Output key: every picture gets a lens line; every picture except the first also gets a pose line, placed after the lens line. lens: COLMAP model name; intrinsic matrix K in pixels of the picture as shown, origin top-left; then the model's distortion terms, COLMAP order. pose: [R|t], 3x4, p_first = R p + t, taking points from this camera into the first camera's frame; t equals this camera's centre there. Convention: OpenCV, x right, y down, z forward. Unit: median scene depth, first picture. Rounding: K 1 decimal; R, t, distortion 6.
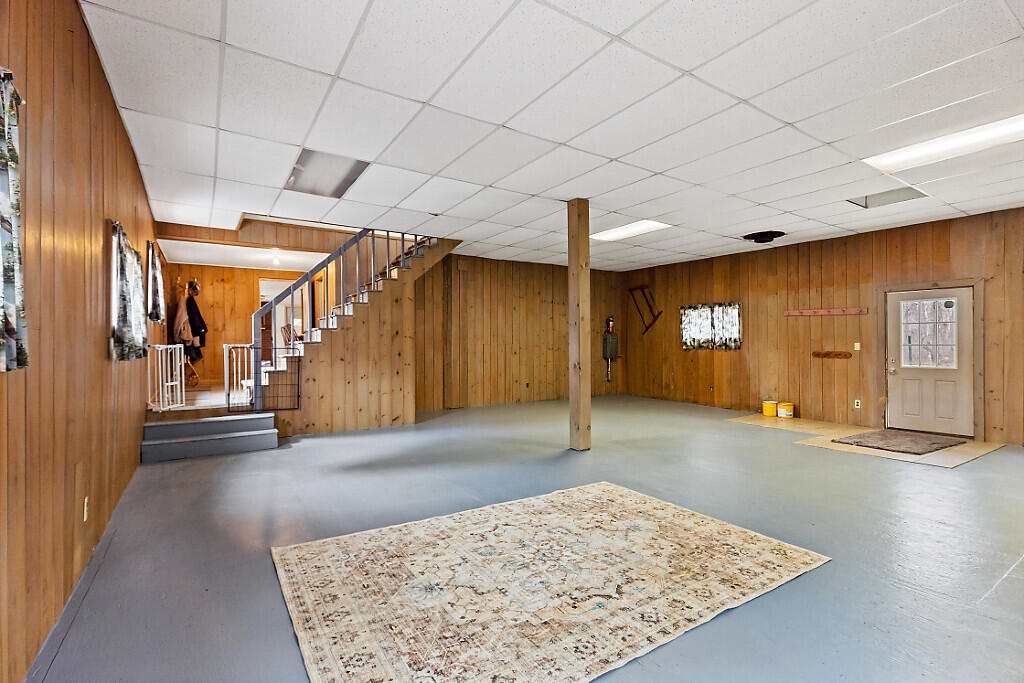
lens RADIAL K [[471.9, 0, 512.0], [0, 471.9, 341.5], [0, 0, 1]] dist [-0.002914, -0.000519]
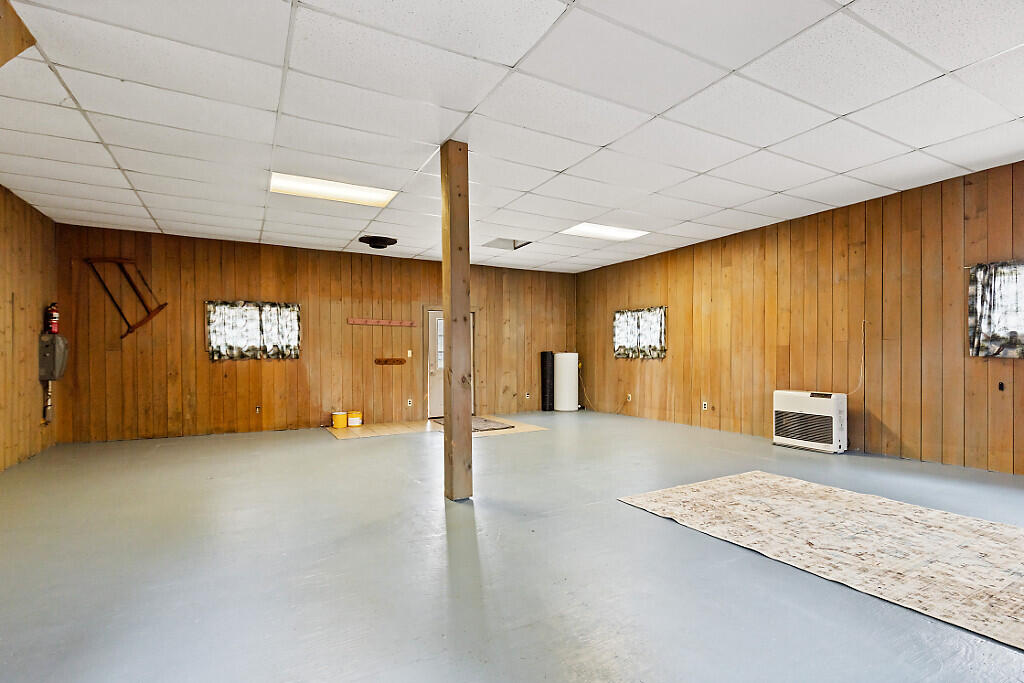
lens RADIAL K [[471.9, 0, 512.0], [0, 471.9, 341.5], [0, 0, 1]] dist [-0.002914, -0.000519]
pose [[0.081673, 0.022949, 0.996395, -0.367451], [0.004117, 0.999719, -0.023363, 0.007521], [-0.996651, 0.006011, 0.081556, 0.568061]]
